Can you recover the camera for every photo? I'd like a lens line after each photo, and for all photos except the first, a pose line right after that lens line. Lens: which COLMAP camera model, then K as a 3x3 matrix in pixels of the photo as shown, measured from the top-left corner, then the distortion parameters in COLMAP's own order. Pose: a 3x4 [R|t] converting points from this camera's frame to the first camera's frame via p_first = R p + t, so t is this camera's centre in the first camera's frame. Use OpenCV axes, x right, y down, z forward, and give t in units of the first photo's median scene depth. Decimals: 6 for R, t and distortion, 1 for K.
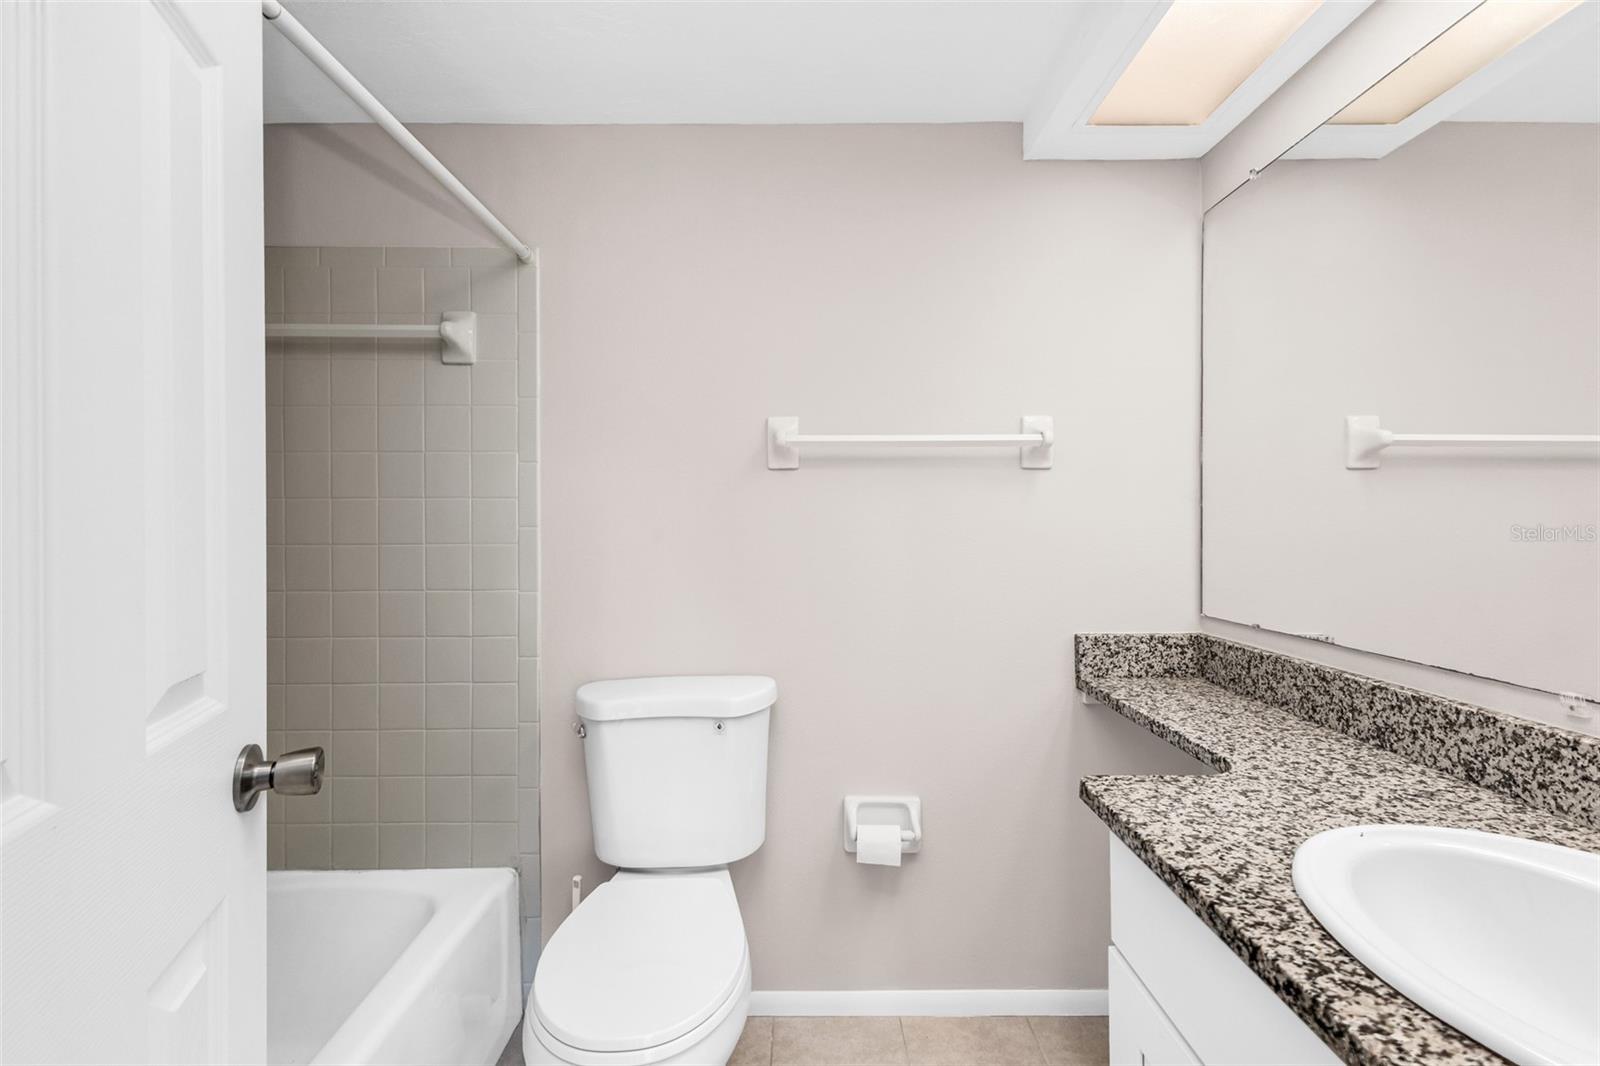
lens RADIAL K [[700.1, 0, 819.5], [0, 700.1, 525.1], [0, 0, 1]] dist [0.005264, -0.000747]
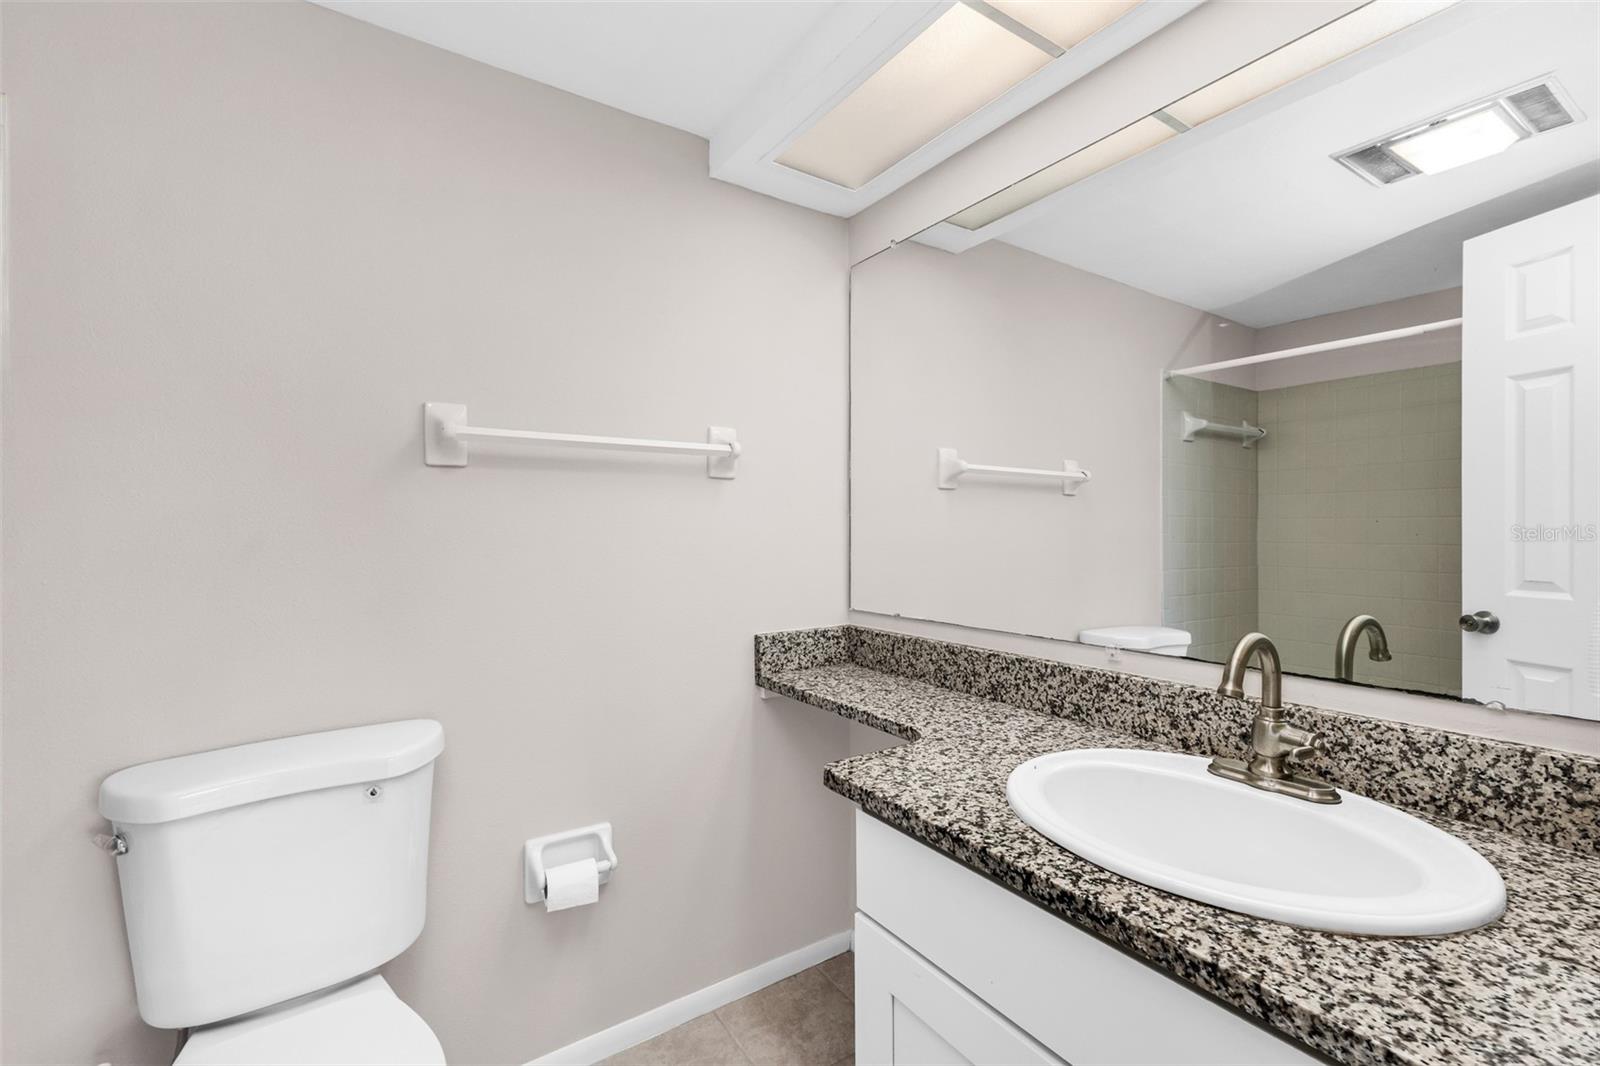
lens RADIAL K [[688.2, 0, 800.0], [0, 688.2, 533.0], [0, 0, 1]] dist [0.007323, 0.000191]
pose [[0.829383, -0.002832, 0.558674, -0.231290], [0.002575, 0.999996, 0.001247, -0.001072], [-0.558675, 0.000404, 0.829387, 0.128245]]
